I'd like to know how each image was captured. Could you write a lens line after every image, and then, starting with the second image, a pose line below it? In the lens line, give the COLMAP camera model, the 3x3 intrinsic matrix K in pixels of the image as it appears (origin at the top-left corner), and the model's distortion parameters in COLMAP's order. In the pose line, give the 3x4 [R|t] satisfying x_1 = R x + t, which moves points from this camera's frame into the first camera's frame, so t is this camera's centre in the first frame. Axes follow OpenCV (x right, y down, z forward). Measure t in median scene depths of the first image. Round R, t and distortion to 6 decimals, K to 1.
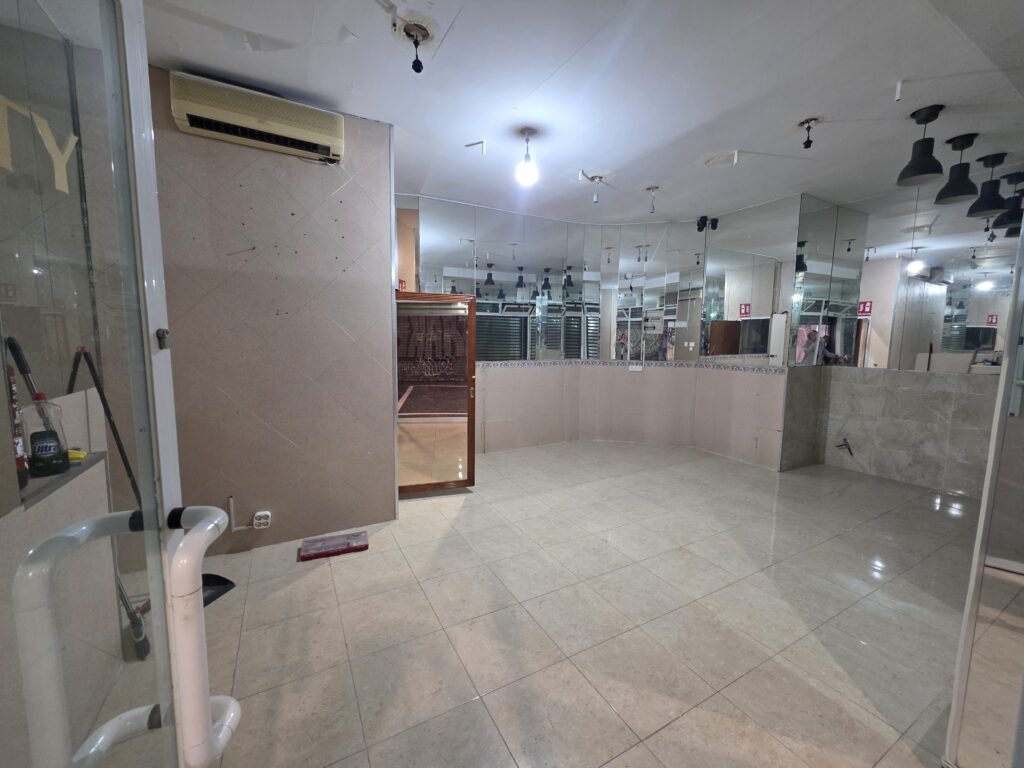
lens RADIAL K [[406.5, 0, 511.2], [0, 406.5, 379.9], [0, 0, 1]] dist [0.001086, -0.000026]
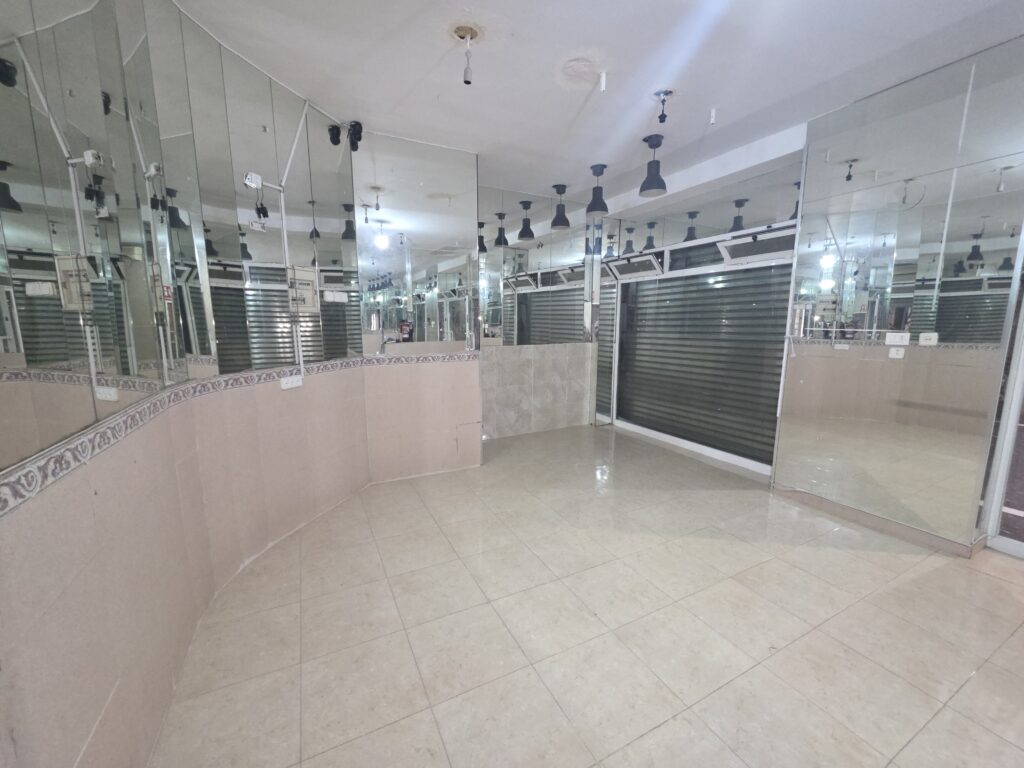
lens RADIAL K [[406.5, 0, 509.4], [0, 406.5, 382.1], [0, 0, 1]] dist [0.001086, -0.000026]
pose [[0.030632, -0.159203, 0.986771, -0.301934], [0.107235, 0.982059, 0.155114, -0.132306], [-0.993762, 0.101064, 0.047154, 1.214493]]
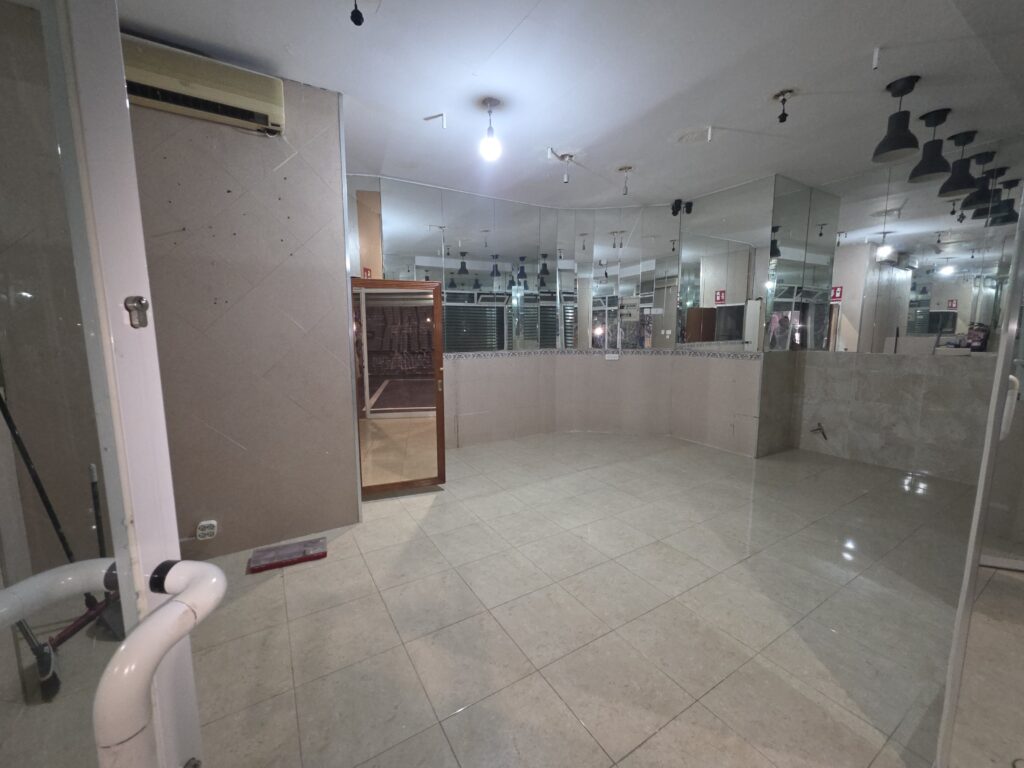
lens RADIAL K [[406.5, 0, 511.1], [0, 406.5, 380.2], [0, 0, 1]] dist [0.001086, -0.000026]
pose [[0.998713, -0.021825, 0.045788, 0.029675], [0.020884, 0.999563, 0.020918, 0.003043], [-0.046225, -0.019935, 0.998732, 0.054771]]
